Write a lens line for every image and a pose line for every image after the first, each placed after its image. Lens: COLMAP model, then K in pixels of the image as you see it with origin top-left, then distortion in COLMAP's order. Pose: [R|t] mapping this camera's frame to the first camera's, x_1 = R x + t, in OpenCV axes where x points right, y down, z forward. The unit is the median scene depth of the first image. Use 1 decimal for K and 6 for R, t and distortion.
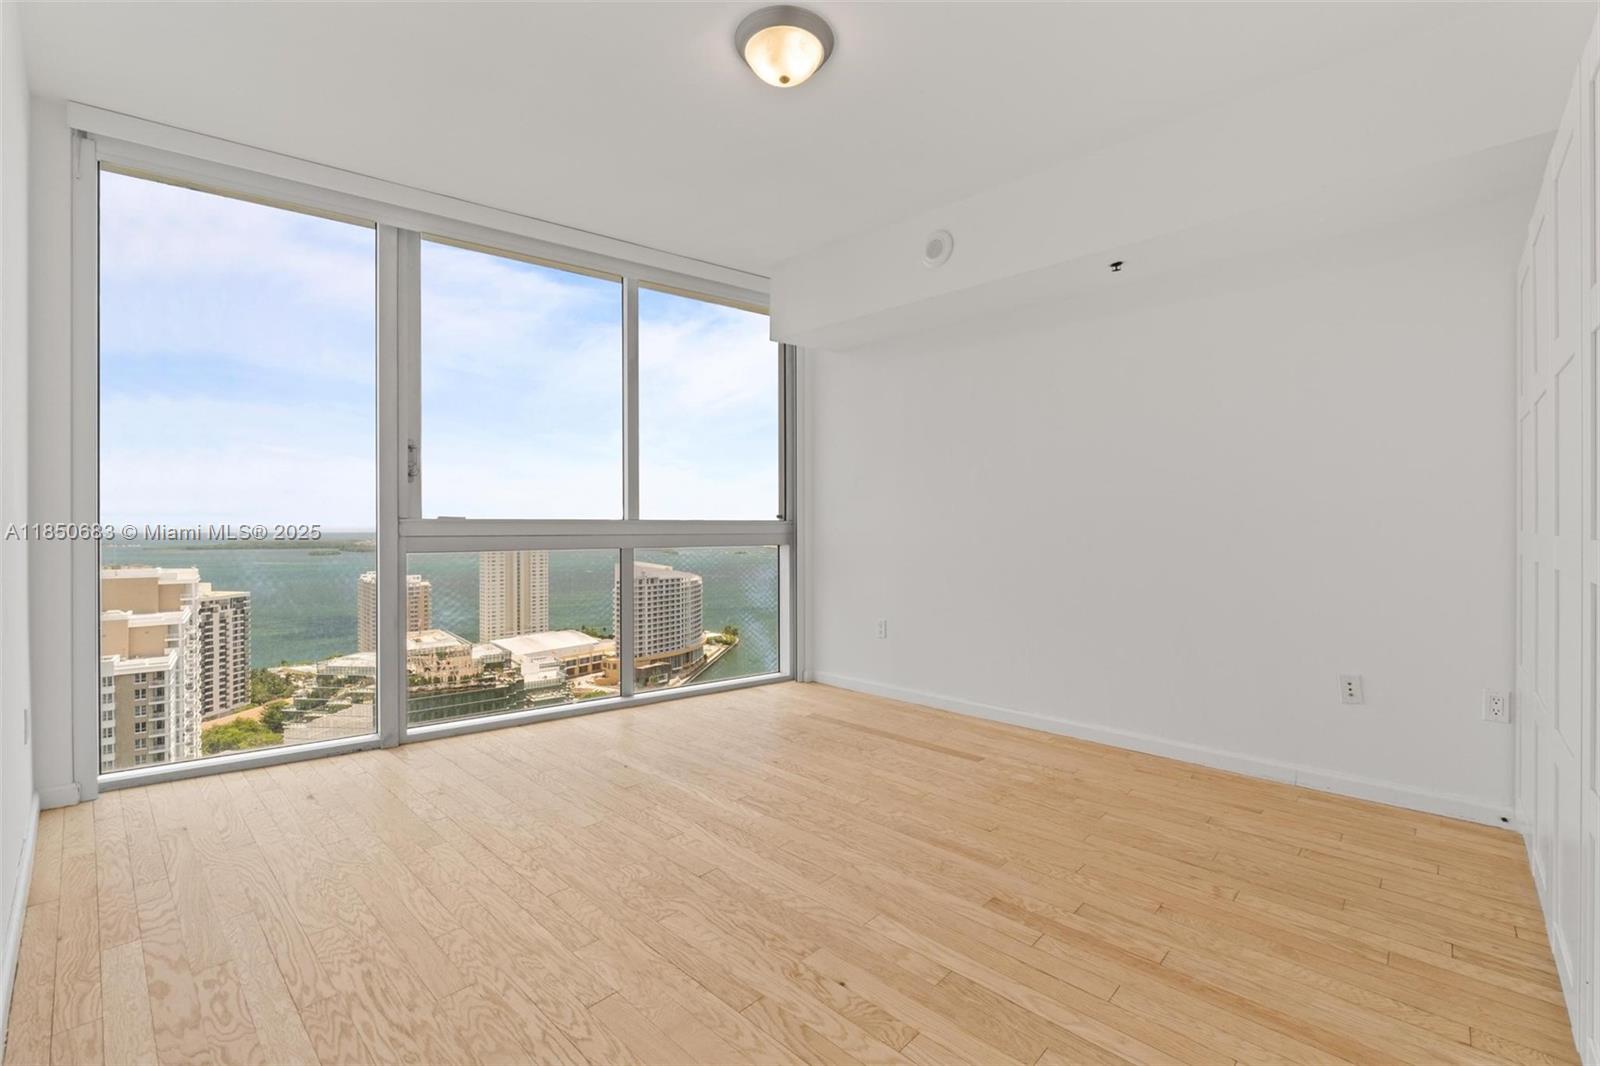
lens RADIAL K [[681.8, 0, 809.2], [0, 681.8, 542.6], [0, 0, 1]] dist [-0.003728, -0.000198]
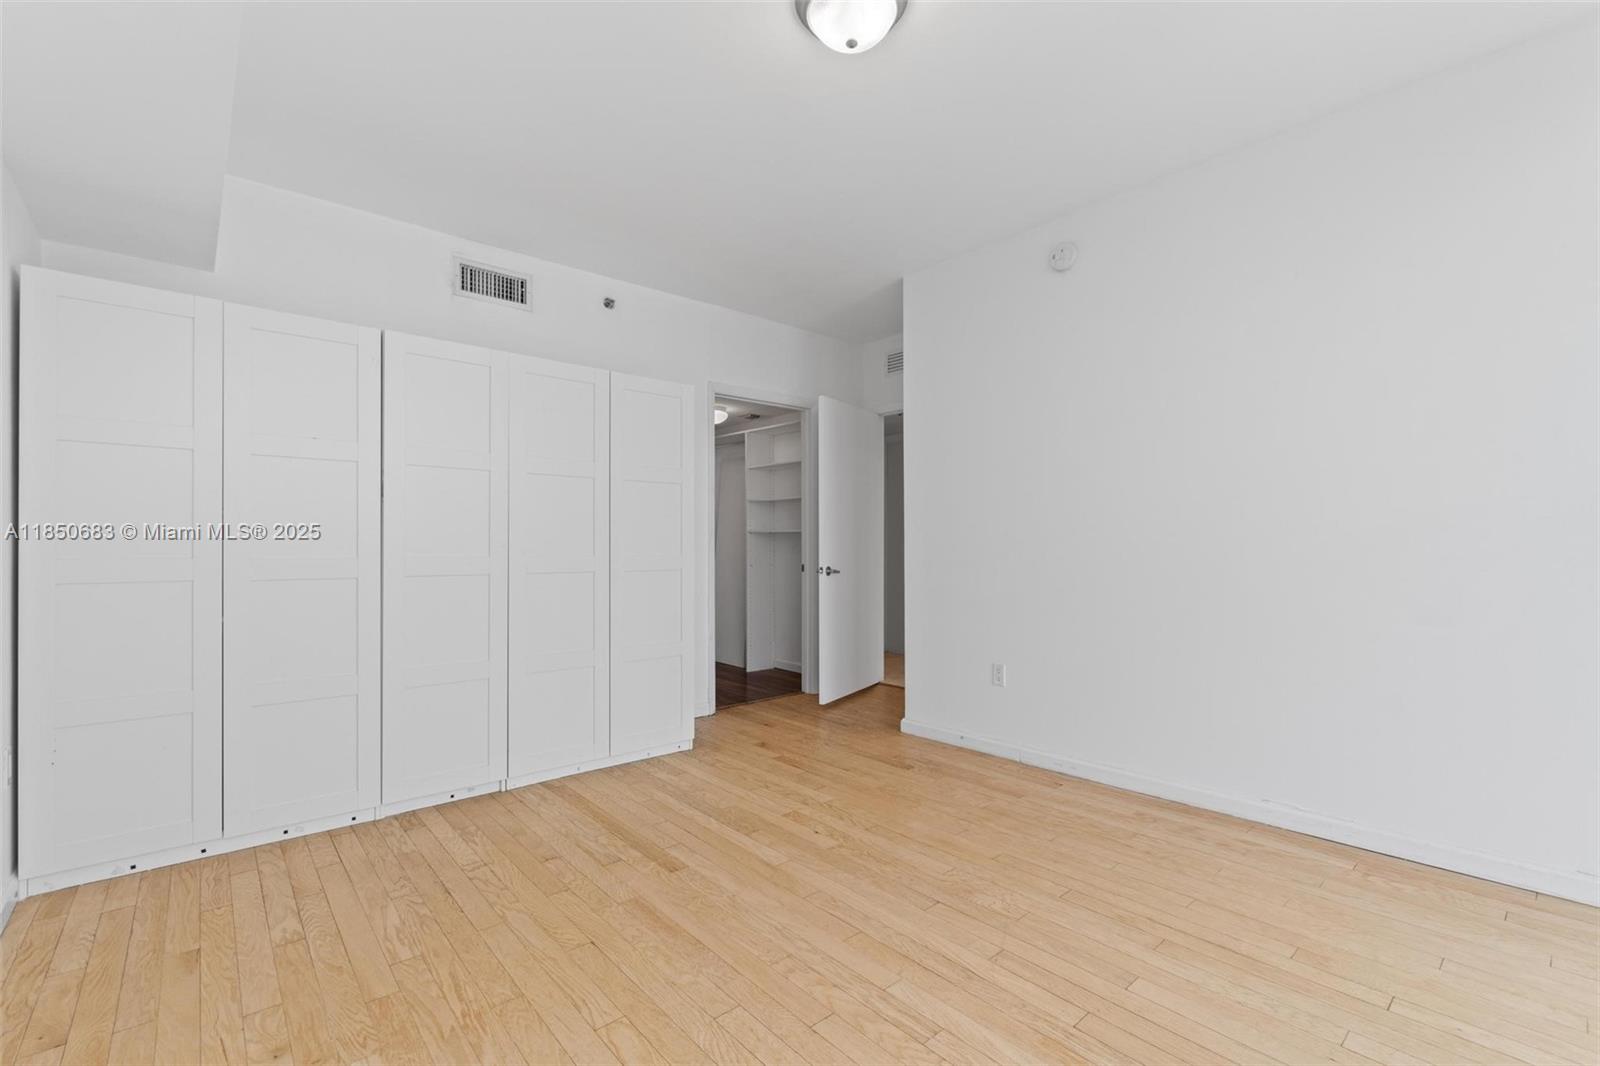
lens RADIAL K [[681.8, 0, 809.2], [0, 681.8, 542.6], [0, 0, 1]] dist [-0.003728, -0.000198]
pose [[-0.995799, 0.002905, 0.091518, -0.070514], [0.004408, 0.999859, 0.016225, -0.057933], [-0.091458, 0.016561, -0.995671, 2.174487]]
